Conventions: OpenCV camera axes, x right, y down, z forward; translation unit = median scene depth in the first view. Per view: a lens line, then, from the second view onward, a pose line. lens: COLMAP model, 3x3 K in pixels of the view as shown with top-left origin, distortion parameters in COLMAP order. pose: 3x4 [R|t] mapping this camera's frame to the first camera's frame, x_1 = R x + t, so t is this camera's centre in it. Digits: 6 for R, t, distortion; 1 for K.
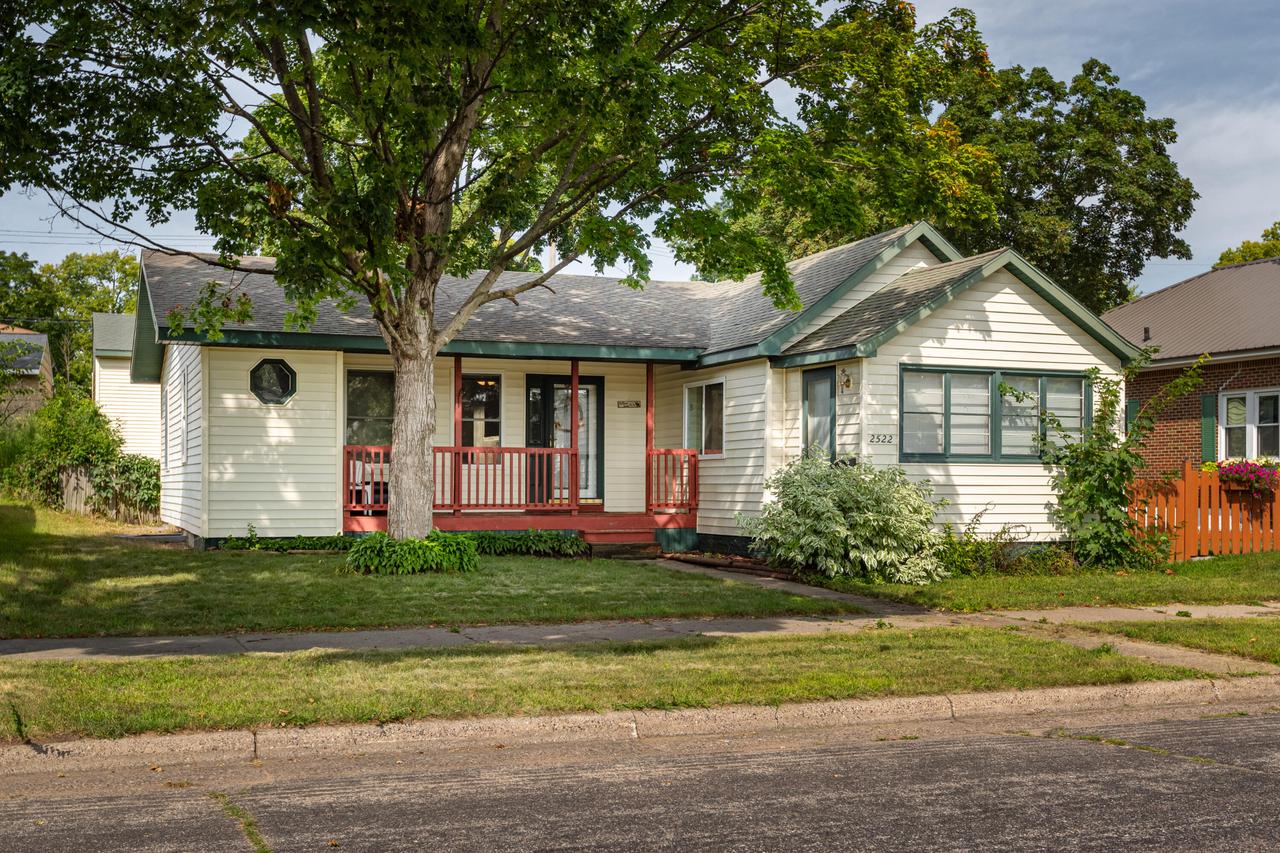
lens RADIAL K [[1305.8, 0, 638.2], [0, 1305.8, 433.6], [0, 0, 1]] dist [-0.047972, 0.000000]
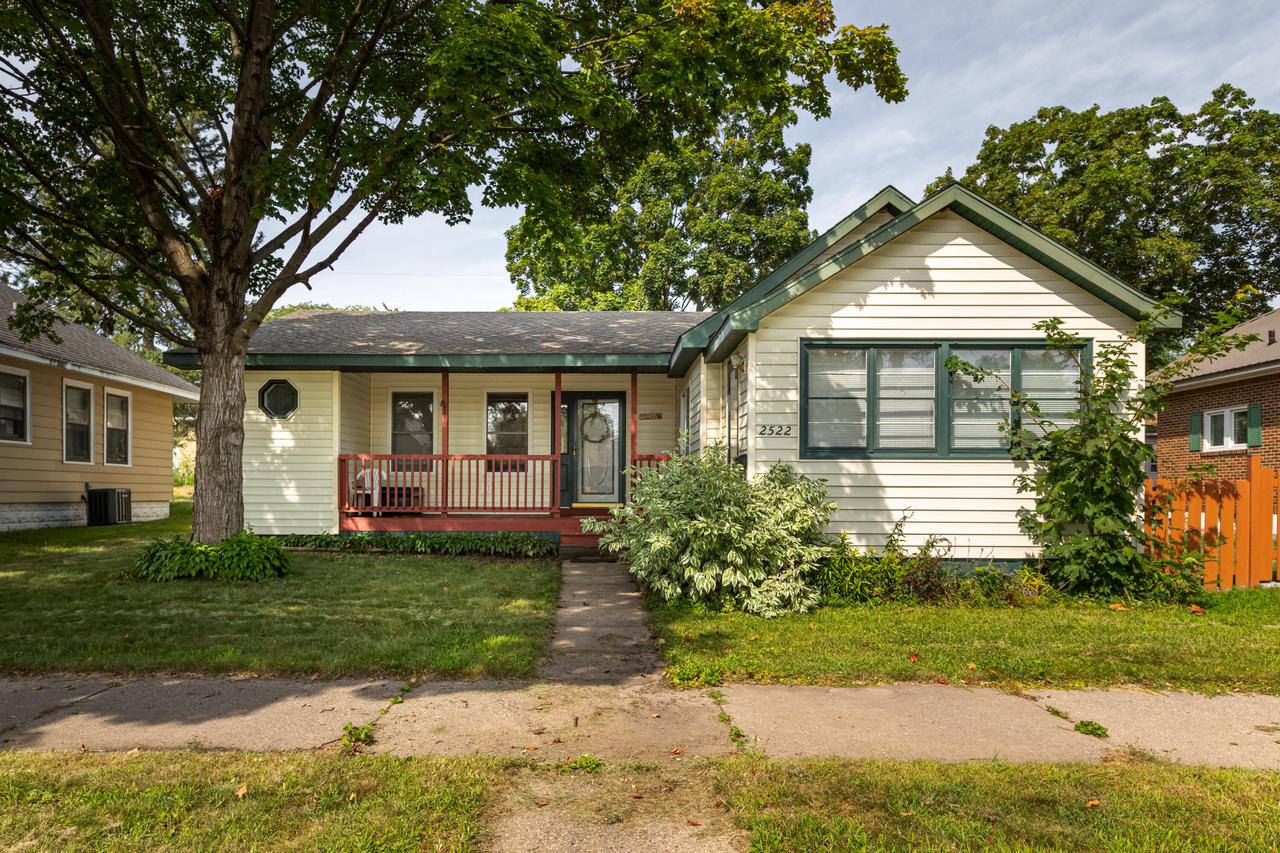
lens RADIAL K [[785.8, 0, 642.6], [0, 785.8, 483.1], [0, 0, 1]] dist [-0.000299, -0.010268]
pose [[0.934899, -0.005669, -0.354868, 0.270781], [0.013617, 0.999709, 0.019904, 0.025141], [0.354652, -0.023440, 0.934705, 0.478388]]
